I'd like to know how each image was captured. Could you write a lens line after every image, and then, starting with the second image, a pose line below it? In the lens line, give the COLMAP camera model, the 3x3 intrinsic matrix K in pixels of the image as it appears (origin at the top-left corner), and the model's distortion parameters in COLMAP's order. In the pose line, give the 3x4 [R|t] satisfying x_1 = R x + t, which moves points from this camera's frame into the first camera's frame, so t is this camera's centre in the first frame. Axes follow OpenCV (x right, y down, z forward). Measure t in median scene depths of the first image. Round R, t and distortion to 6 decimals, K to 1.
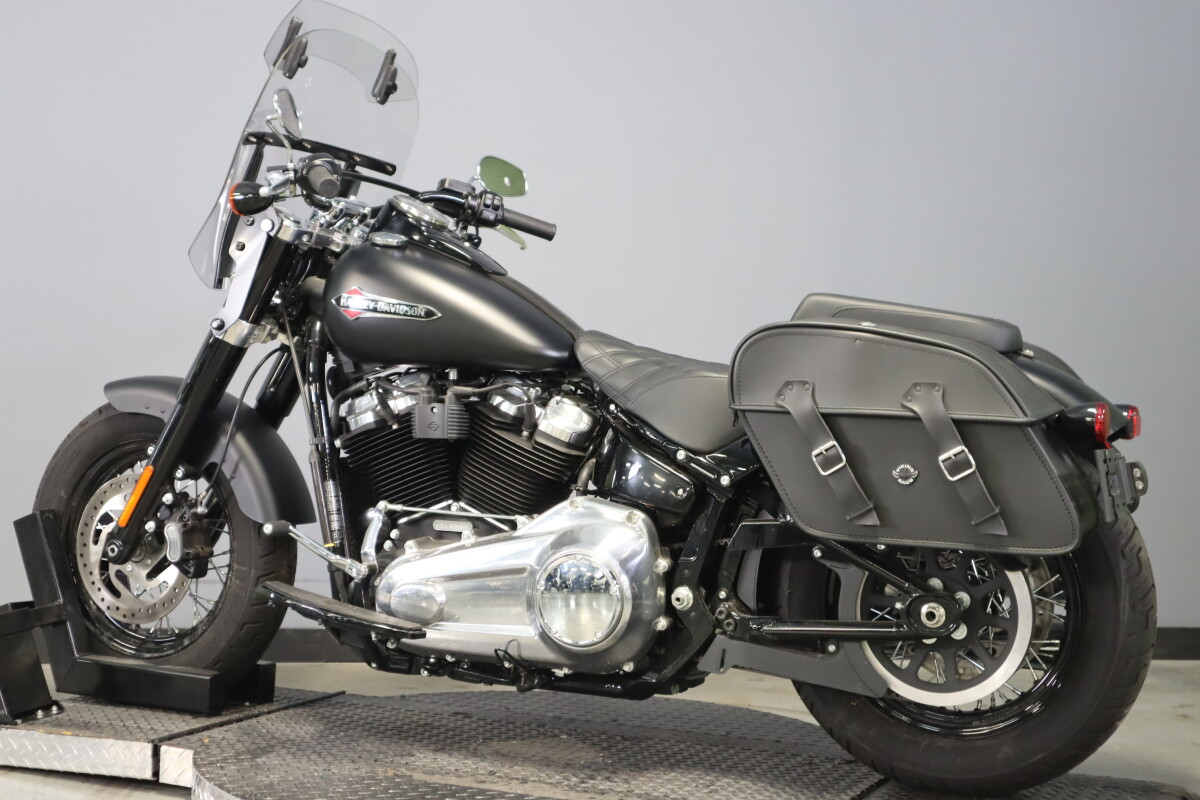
lens RADIAL K [[1903.2, 0, 595.8], [0, 1903.2, 395.2], [0, 0, 1]] dist [0.035747, 0.000000]
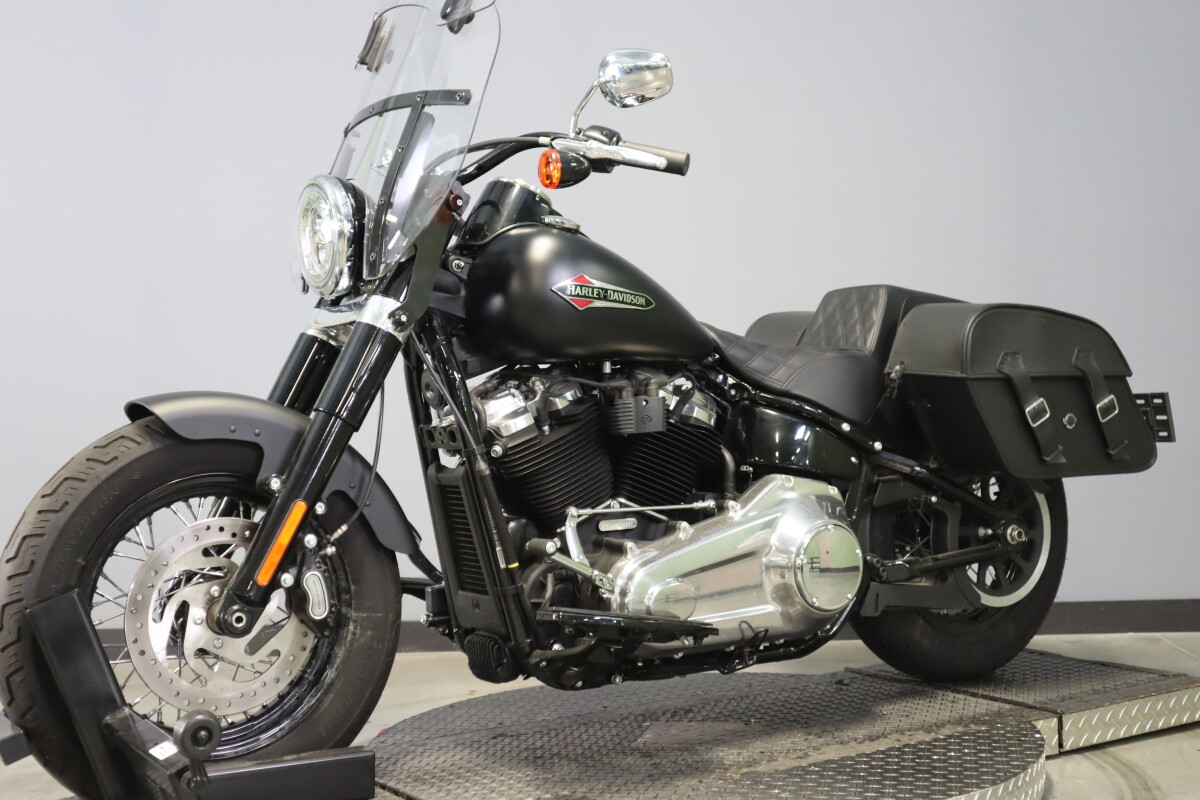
lens RADIAL K [[1581.9, 0, 600.2], [0, 1581.9, 401.3], [0, 0, 1]] dist [0.081856, 0.000000]
pose [[0.538563, -0.047244, 0.841260, -0.775180], [0.061364, 0.997975, 0.016761, -0.007725], [-0.840348, 0.042596, 0.540371, 0.588228]]
